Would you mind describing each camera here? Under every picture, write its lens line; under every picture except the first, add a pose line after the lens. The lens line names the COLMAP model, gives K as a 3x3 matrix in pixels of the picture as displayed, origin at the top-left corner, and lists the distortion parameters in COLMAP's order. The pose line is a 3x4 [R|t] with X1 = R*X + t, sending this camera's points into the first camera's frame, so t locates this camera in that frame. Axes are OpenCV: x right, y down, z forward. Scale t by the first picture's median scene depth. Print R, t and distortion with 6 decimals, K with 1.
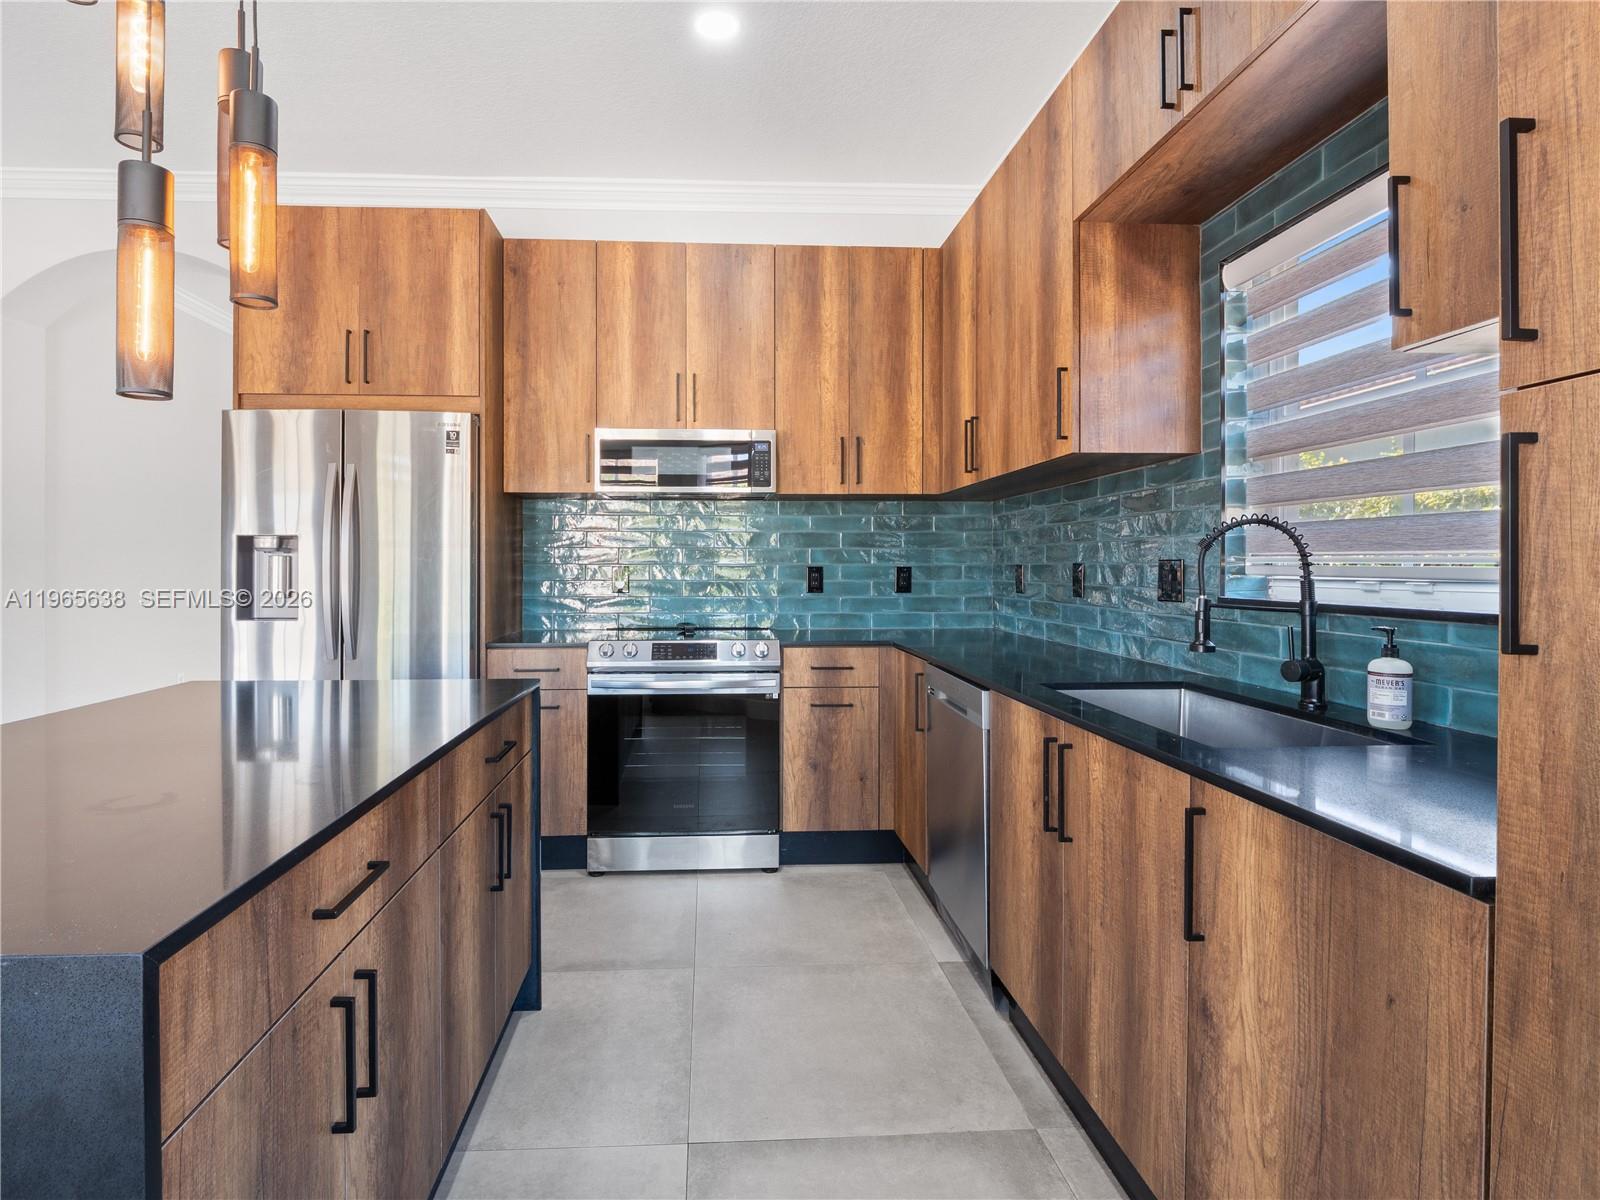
lens RADIAL K [[808.0, 0, 798.7], [0, 808.0, 578.0], [0, 0, 1]] dist [-0.001585, -0.000910]
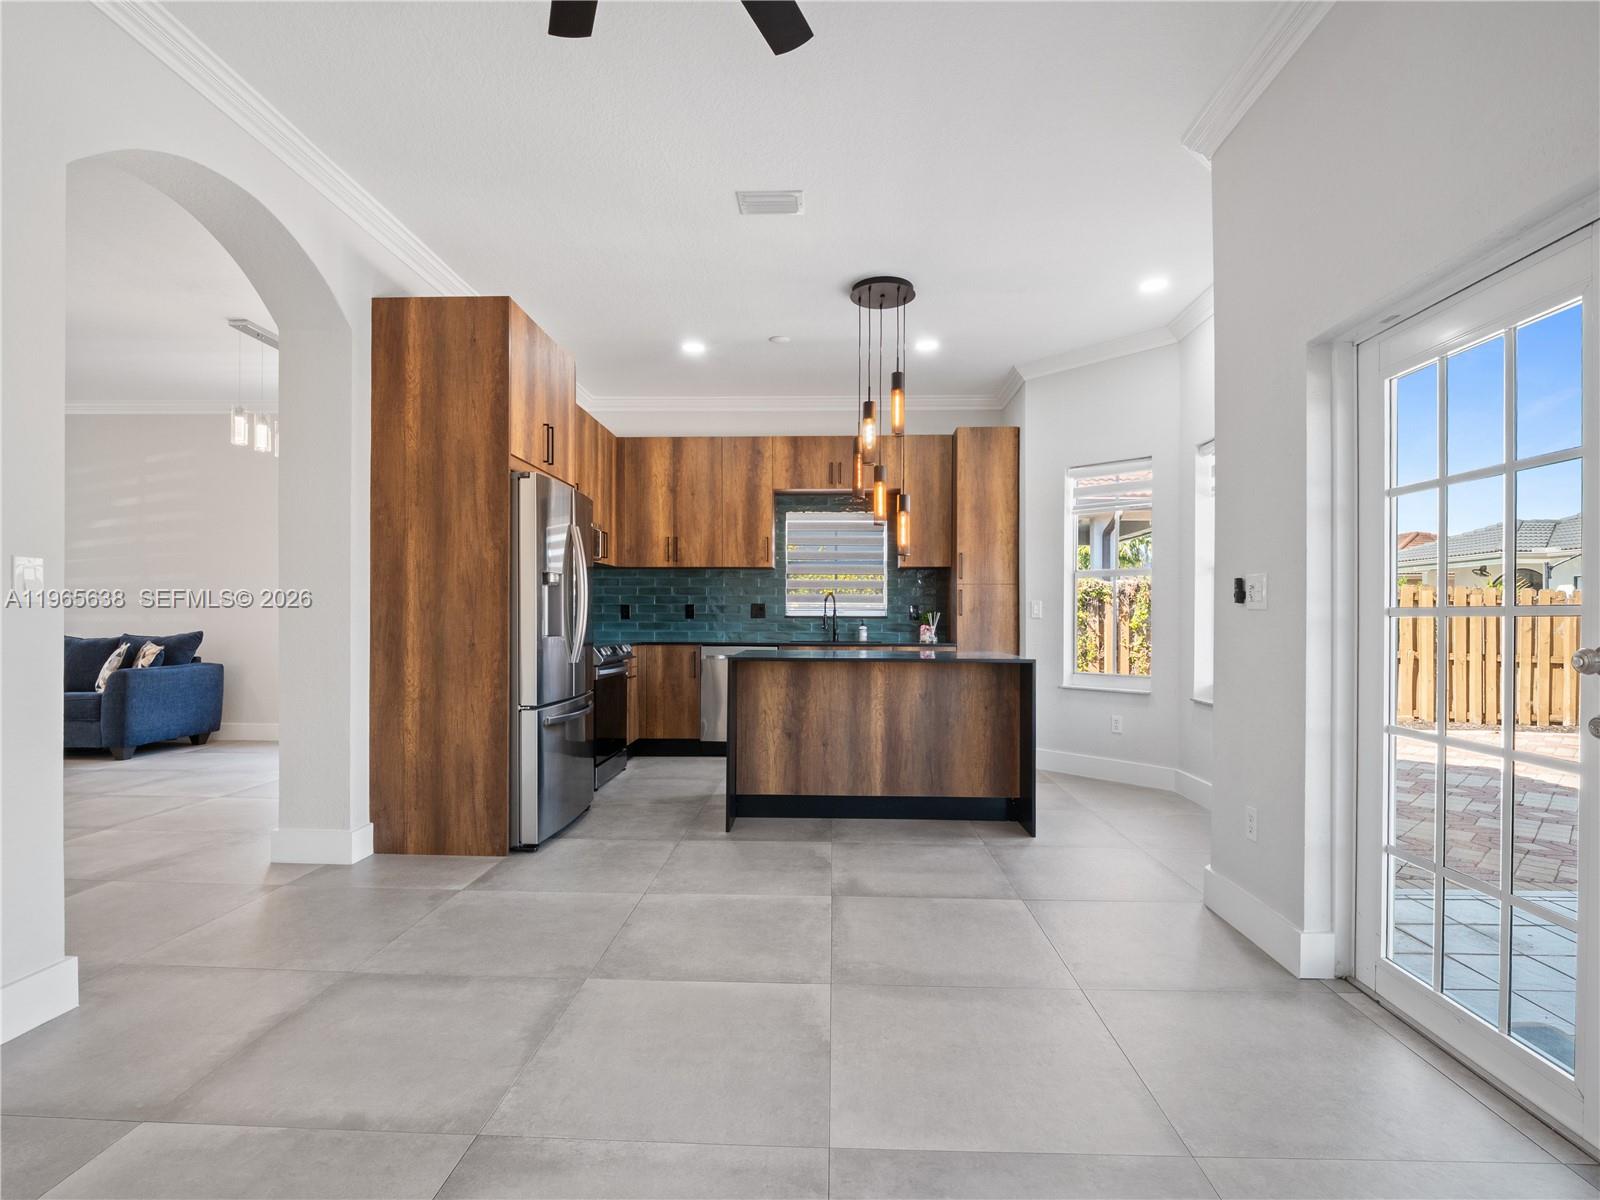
lens RADIAL K [[793.0, 0, 798.6], [0, 793.0, 619.6], [0, 0, 1]] dist [-0.000342, -0.000364]
pose [[0.156931, -0.003305, 0.987604, -2.334258], [0.011735, 0.999930, 0.001481, 0.032696], [-0.987540, 0.011357, 0.156959, 0.418006]]
